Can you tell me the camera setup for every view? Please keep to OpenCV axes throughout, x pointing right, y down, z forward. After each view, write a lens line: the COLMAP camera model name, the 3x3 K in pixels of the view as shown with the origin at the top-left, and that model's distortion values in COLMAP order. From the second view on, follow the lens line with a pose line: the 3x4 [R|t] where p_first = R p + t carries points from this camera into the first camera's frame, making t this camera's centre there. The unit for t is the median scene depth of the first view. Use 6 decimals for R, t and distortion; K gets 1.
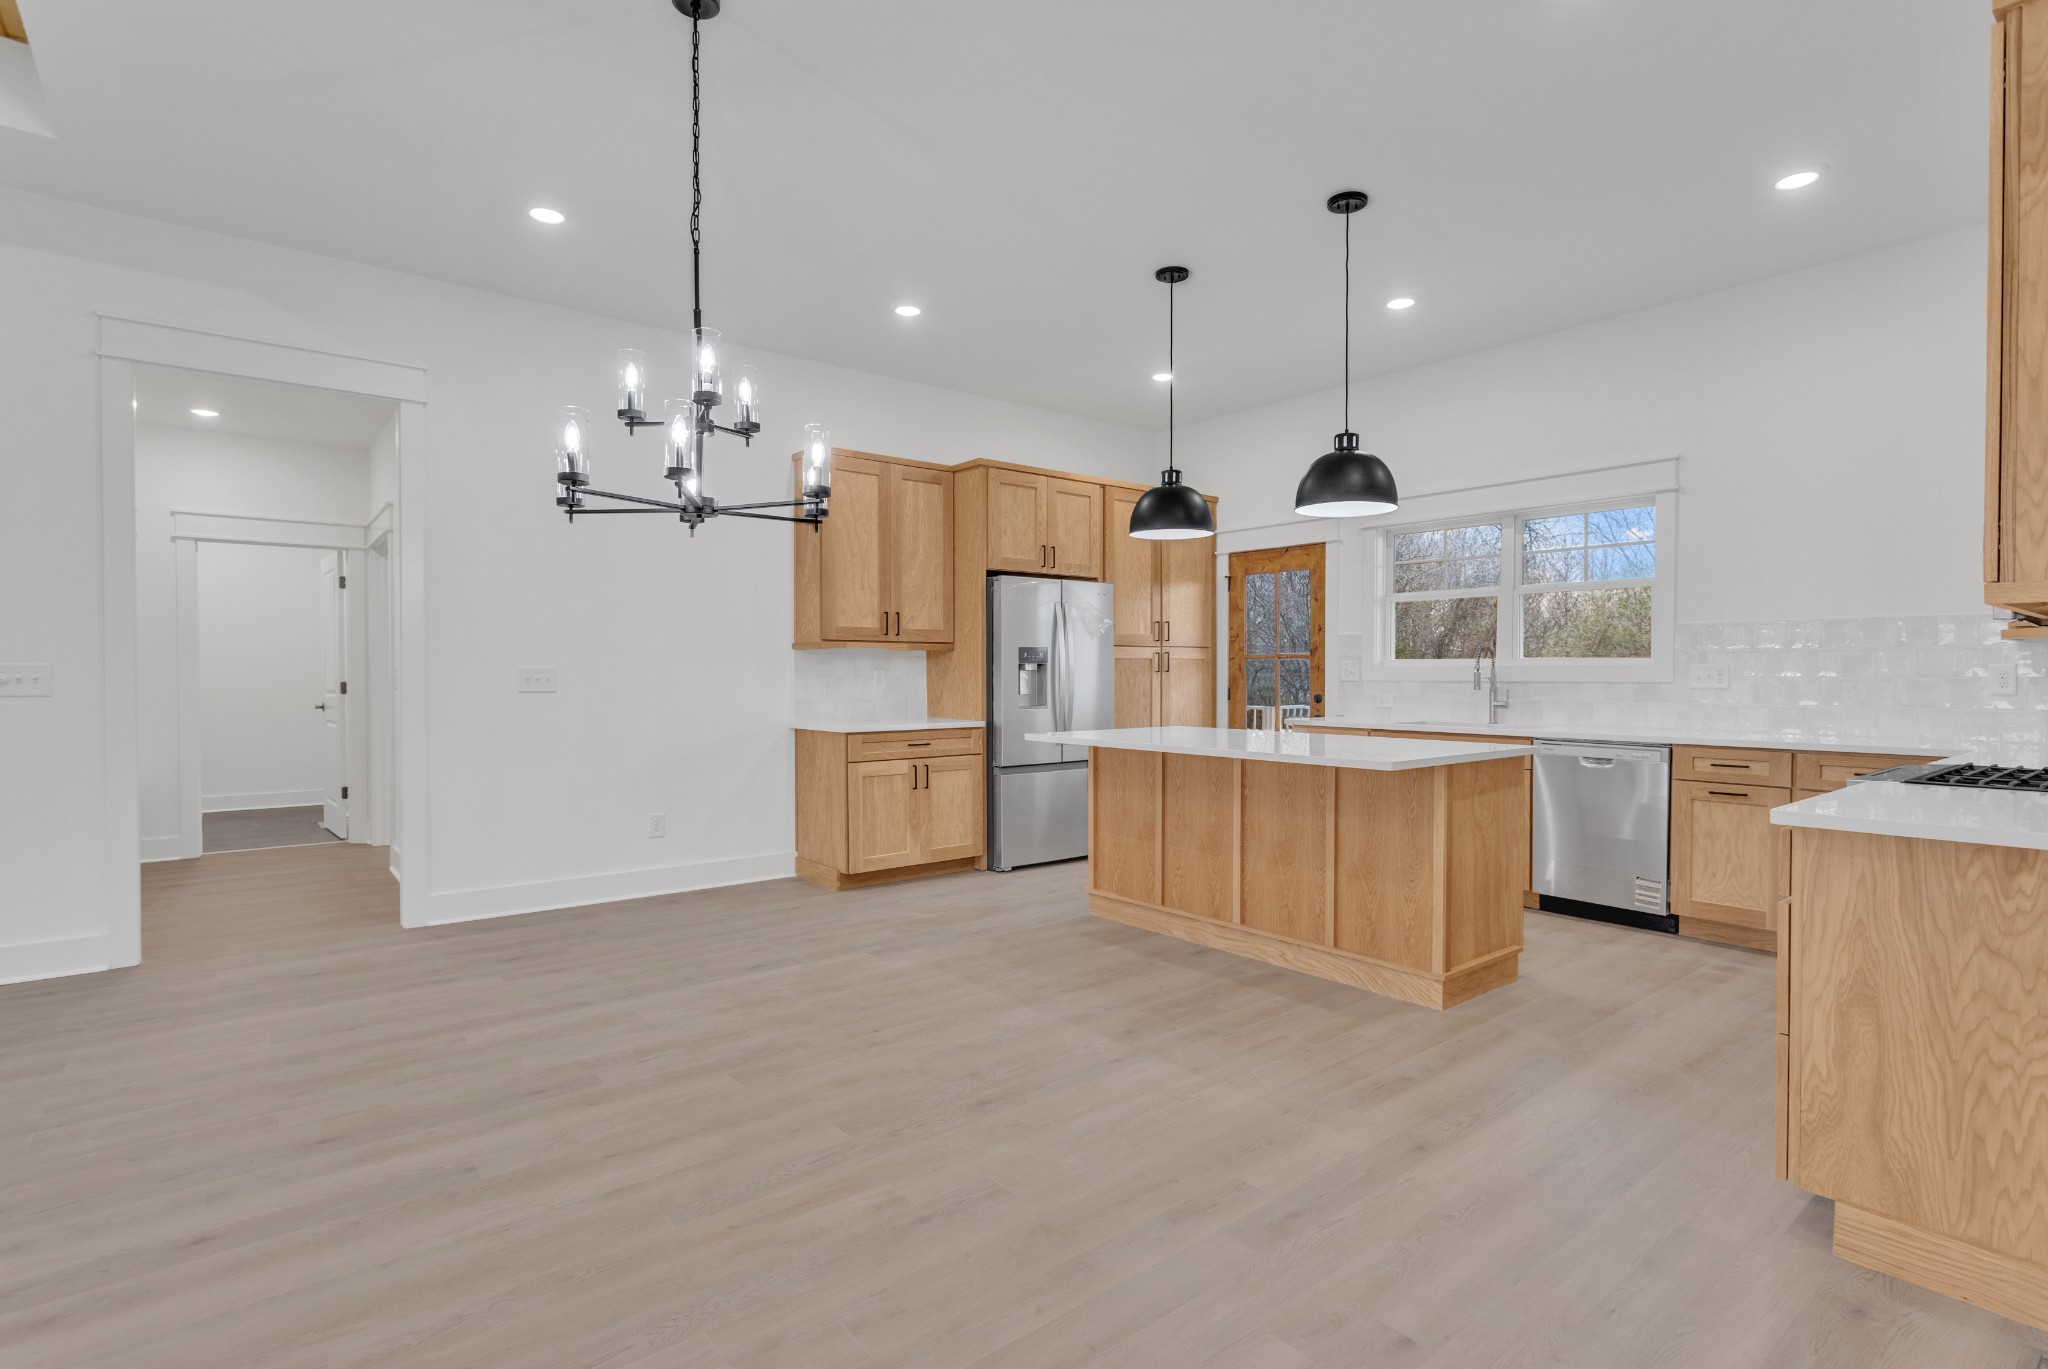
lens RADIAL K [[1004.8, 0, 1024.0], [0, 1004.8, 684.5], [0, 0, 1]] dist [0.002077, 0.000527]
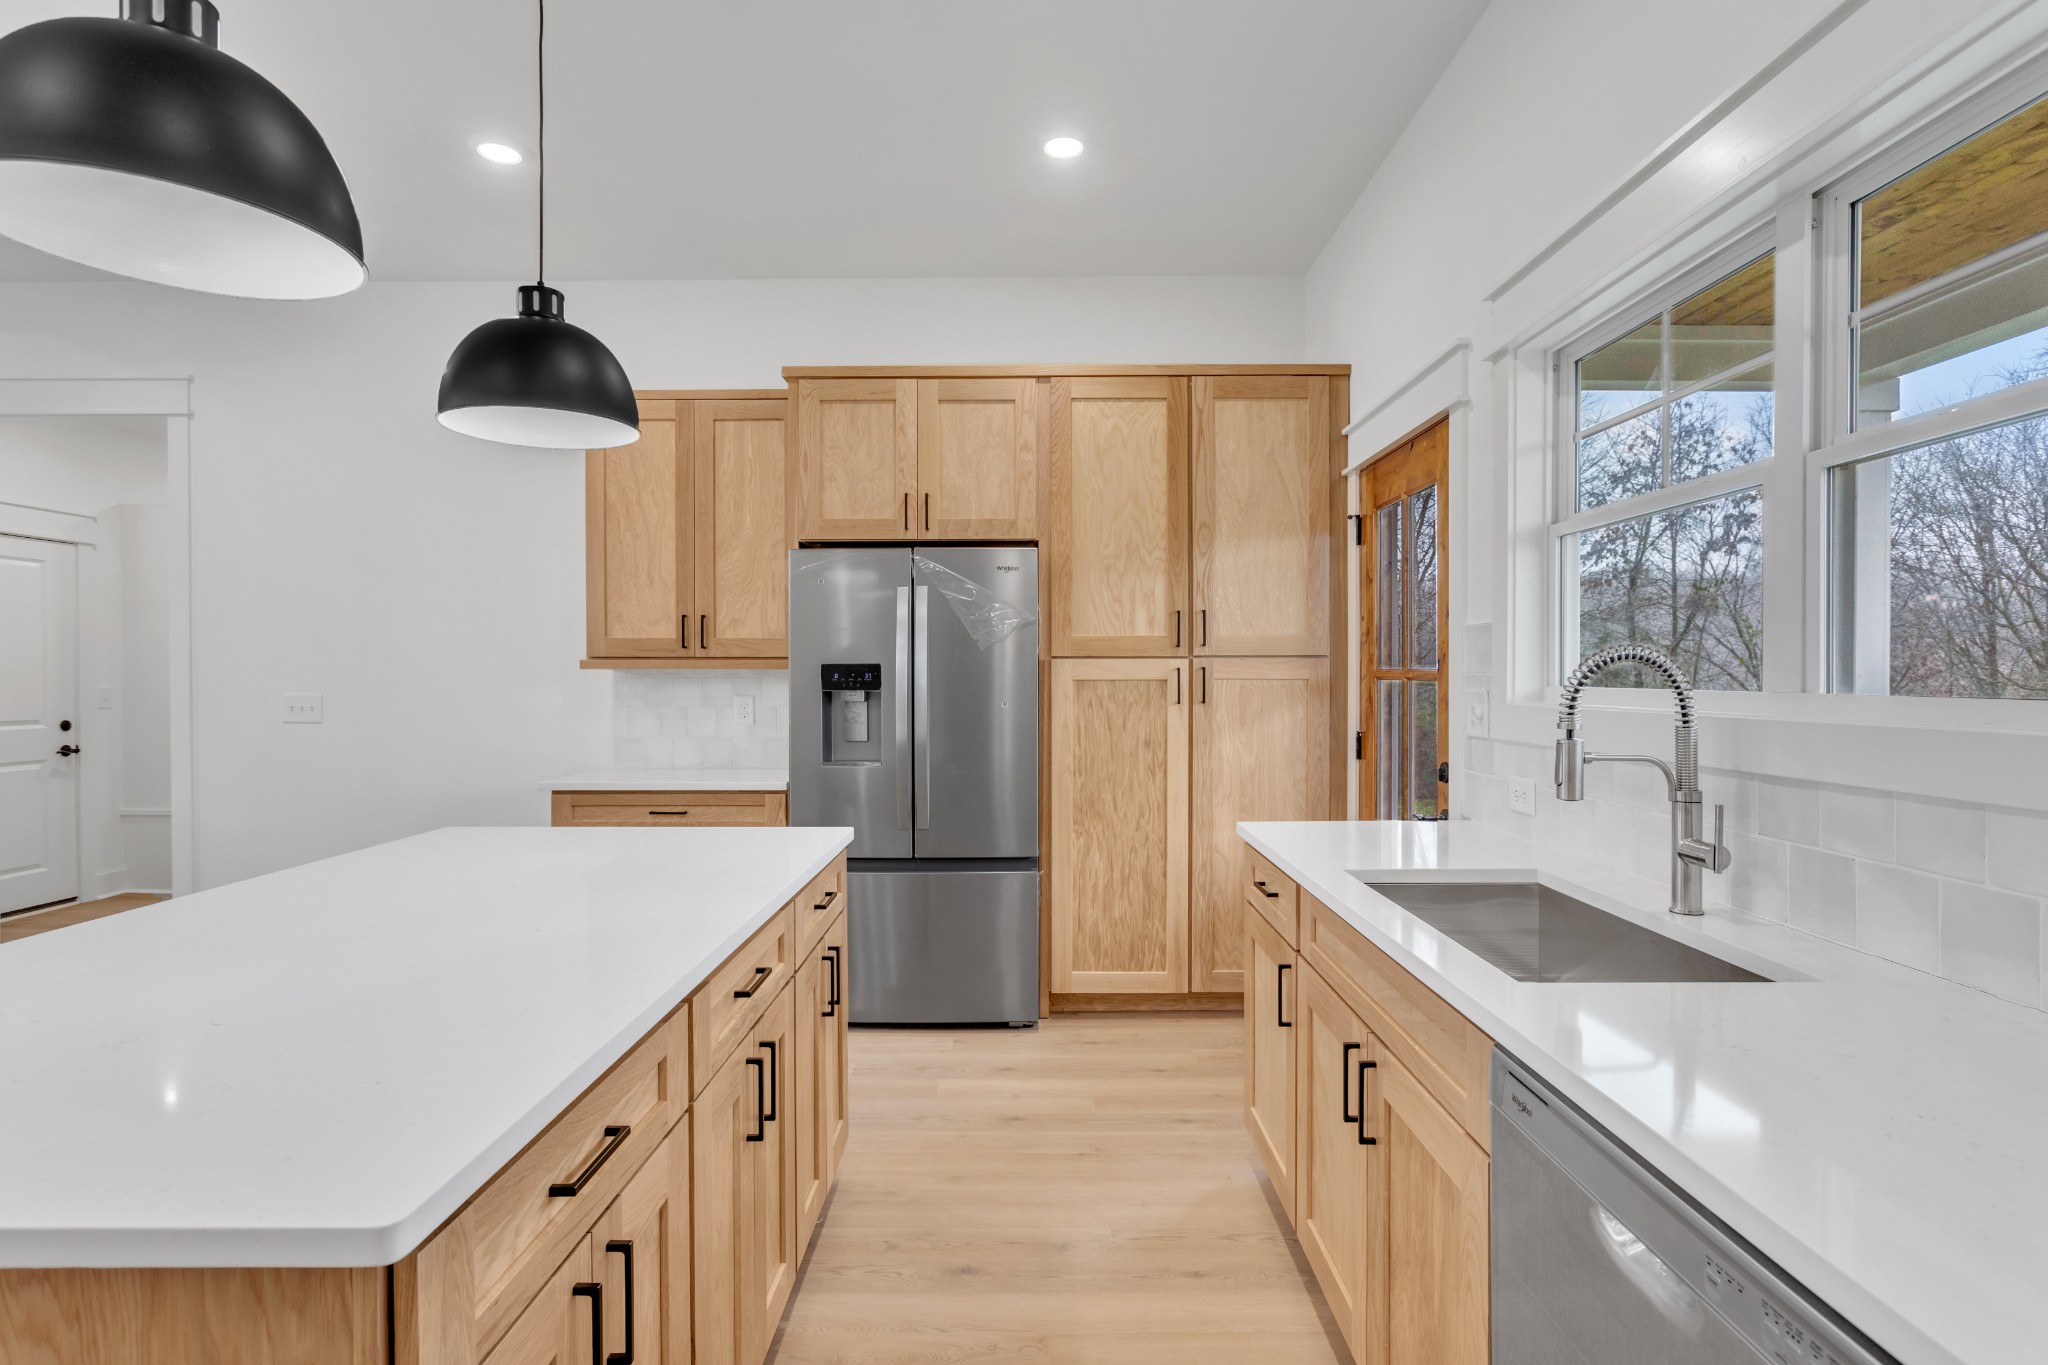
lens RADIAL K [[1004.8, 0, 1024.0], [0, 1004.8, 682.5], [0, 0, 1]] dist [0.002077, 0.000527]
pose [[0.764174, 0.003909, -0.644999, 0.423623], [-0.008263, 0.999959, -0.003730, -0.021701], [0.644958, 0.008180, 0.764175, 0.539152]]
